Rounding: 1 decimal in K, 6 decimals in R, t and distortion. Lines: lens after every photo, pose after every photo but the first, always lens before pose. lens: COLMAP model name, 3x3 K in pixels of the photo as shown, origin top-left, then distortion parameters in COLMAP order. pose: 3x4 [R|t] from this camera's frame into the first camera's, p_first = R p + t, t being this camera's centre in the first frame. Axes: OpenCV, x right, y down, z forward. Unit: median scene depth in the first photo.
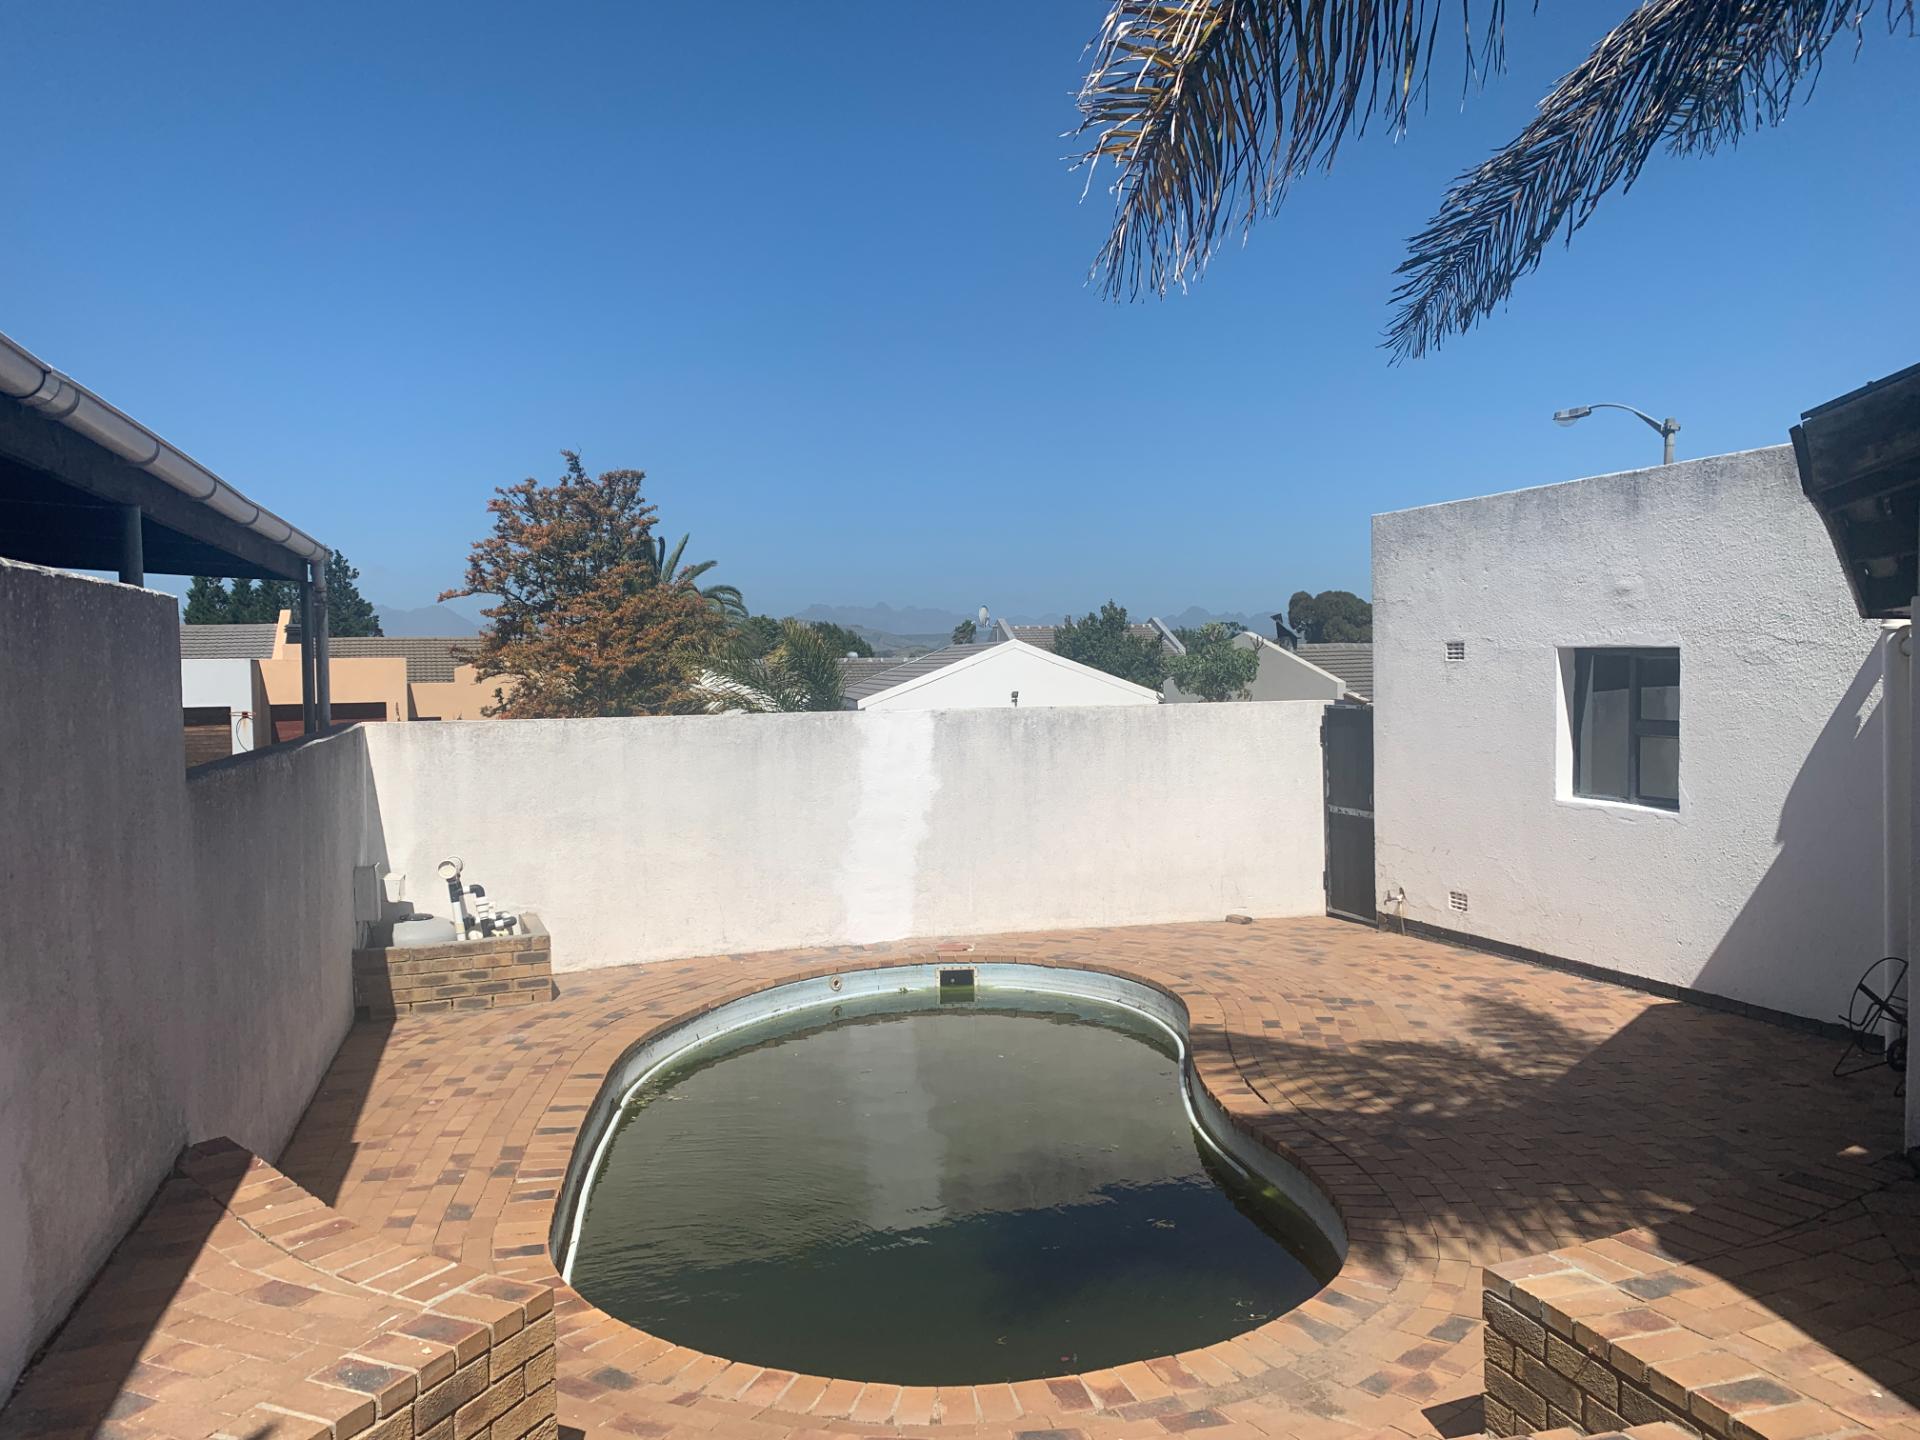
lens RADIAL K [[1461.3, 0, 957.9], [0, 1461.3, 728.2], [0, 0, 1]] dist [0.058961, -0.075956]
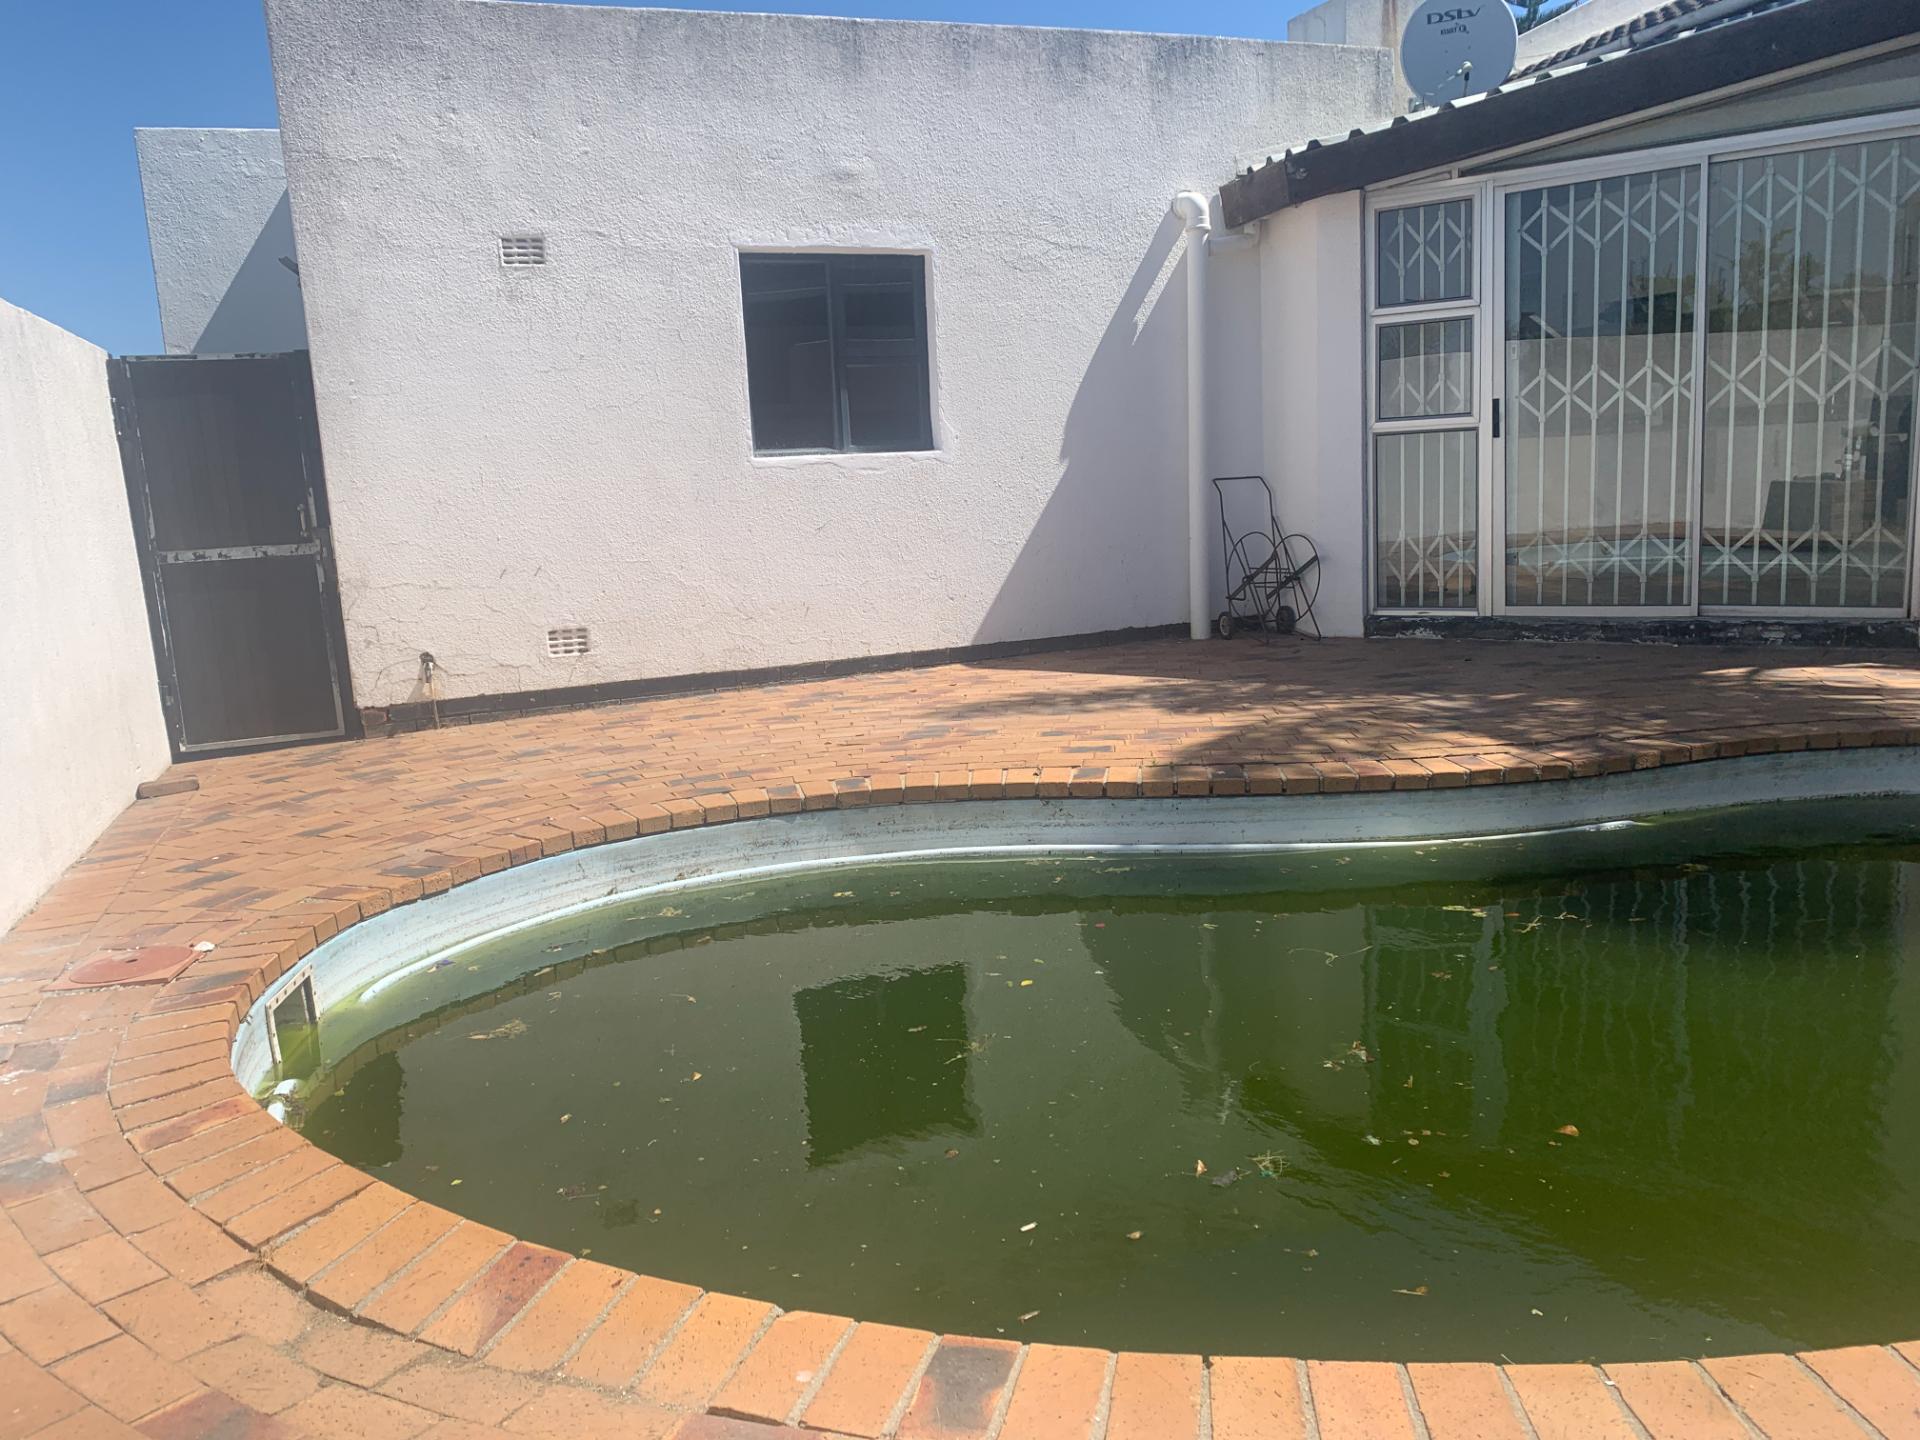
lens RADIAL K [[1461.3, 0, 955.5], [0, 1461.3, 694.6], [0, 0, 1]] dist [0.058961, -0.075956]
pose [[0.004500, -0.145168, 0.989397, -0.349154], [0.099350, 0.984577, 0.144009, 0.069222], [-0.995042, 0.097649, 0.018853, 0.892950]]
